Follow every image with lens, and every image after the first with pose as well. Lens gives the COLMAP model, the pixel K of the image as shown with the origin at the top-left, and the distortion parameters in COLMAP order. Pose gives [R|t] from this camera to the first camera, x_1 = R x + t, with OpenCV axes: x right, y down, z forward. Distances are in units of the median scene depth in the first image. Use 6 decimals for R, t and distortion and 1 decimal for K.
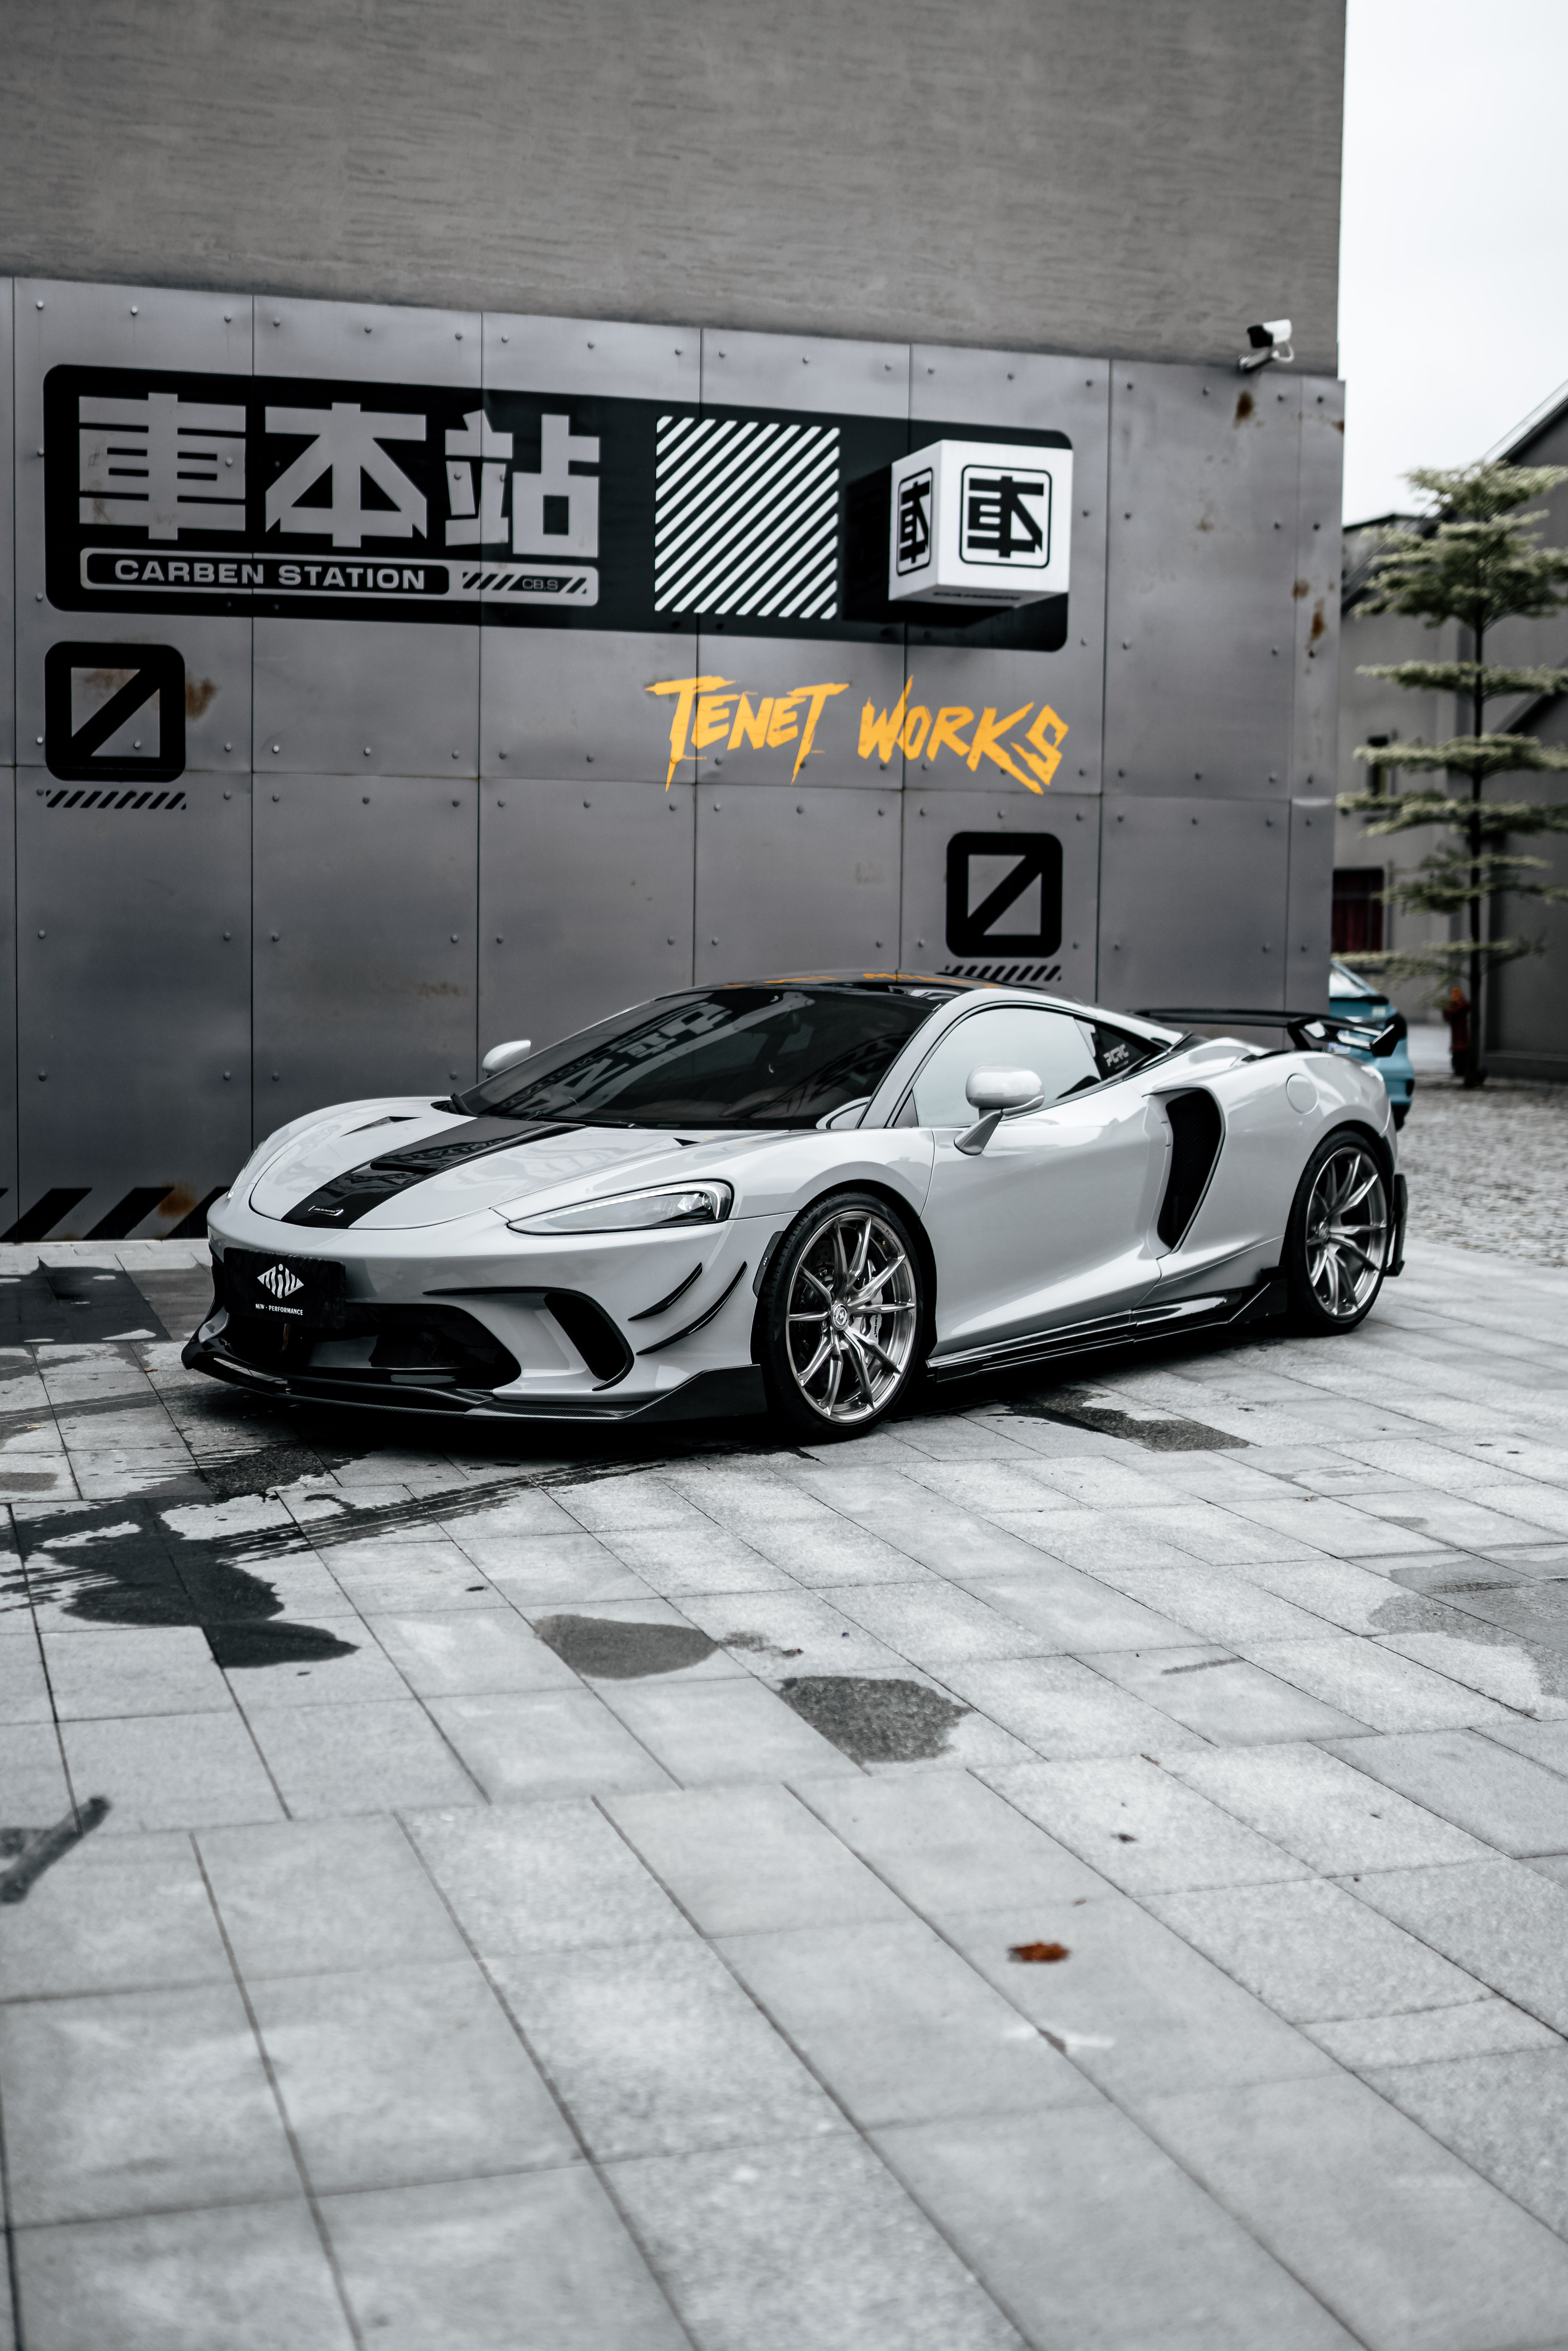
lens RADIAL K [[2734.1, 0, 700.9], [0, 2734.1, 1211.8], [0, 0, 1]] dist [-0.071168, 0.110120]
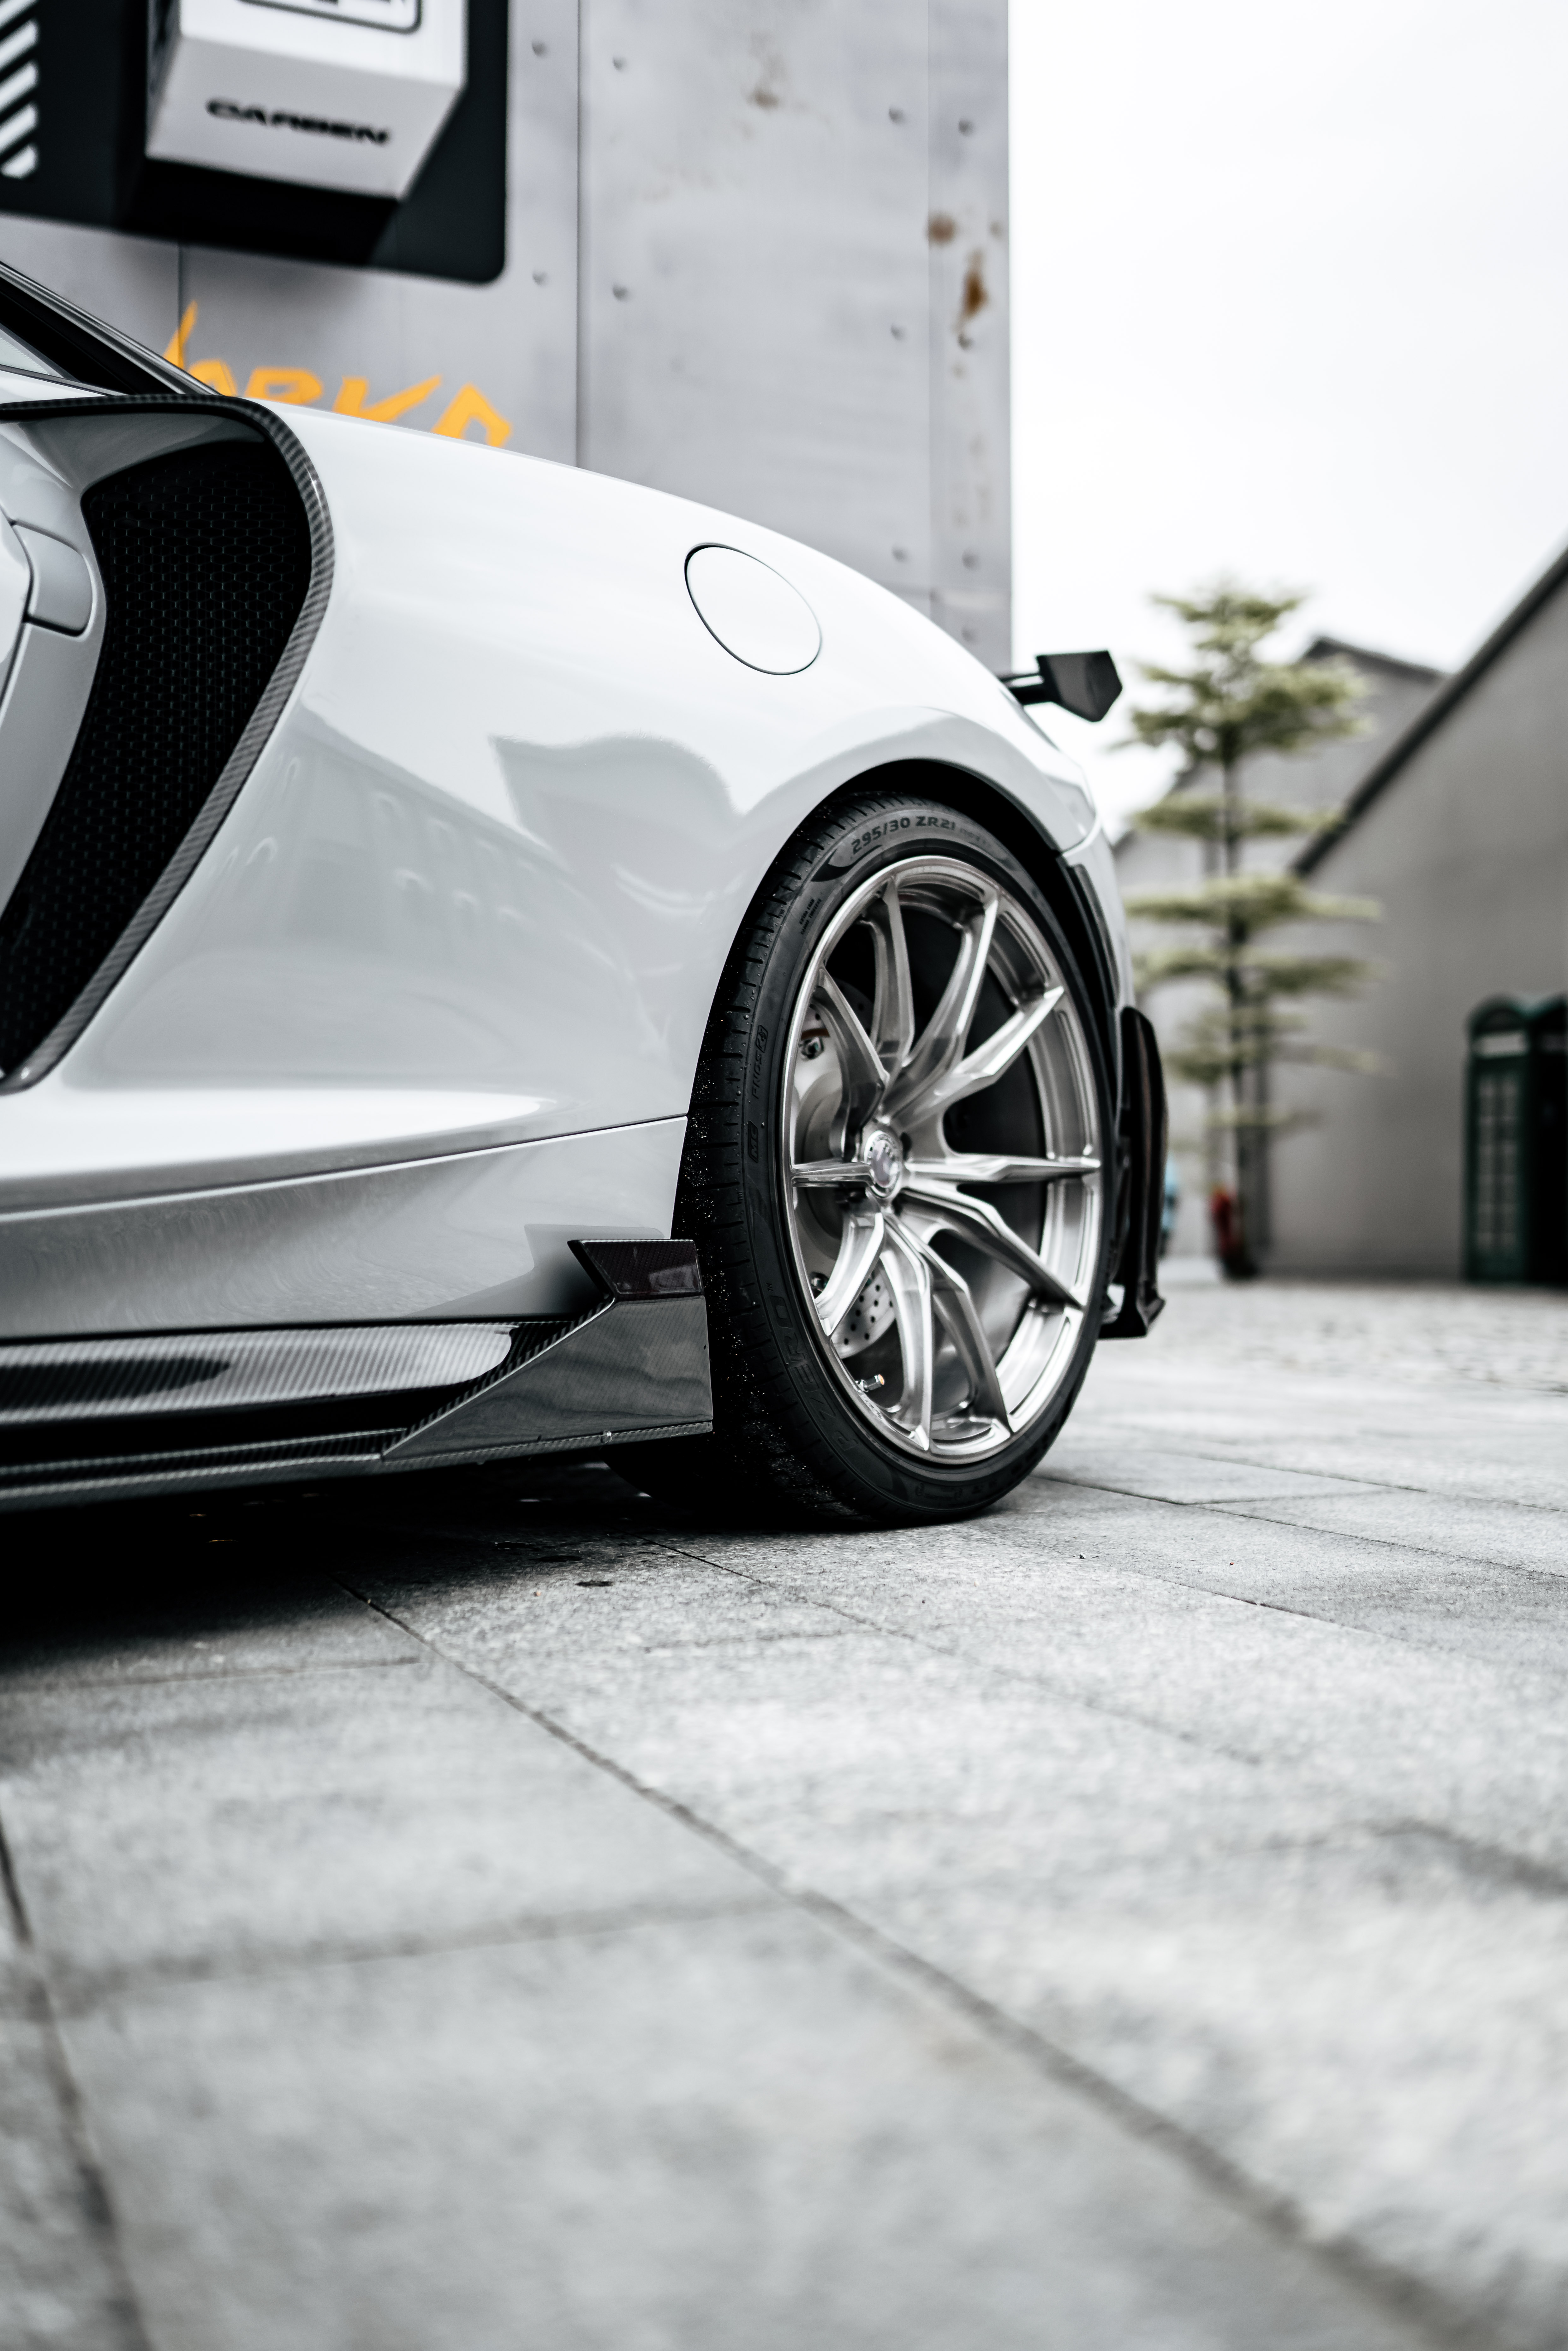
lens RADIAL K [[2375.1, 0, 745.3], [0, 2375.1, 1176.9], [0, 0, 1]] dist [0.000105, 0.000913]
pose [[0.996994, -0.010531, 0.076758, 0.154084], [0.020297, 0.991620, -0.127585, 0.031920], [-0.074771, 0.128759, 0.988853, 0.594448]]
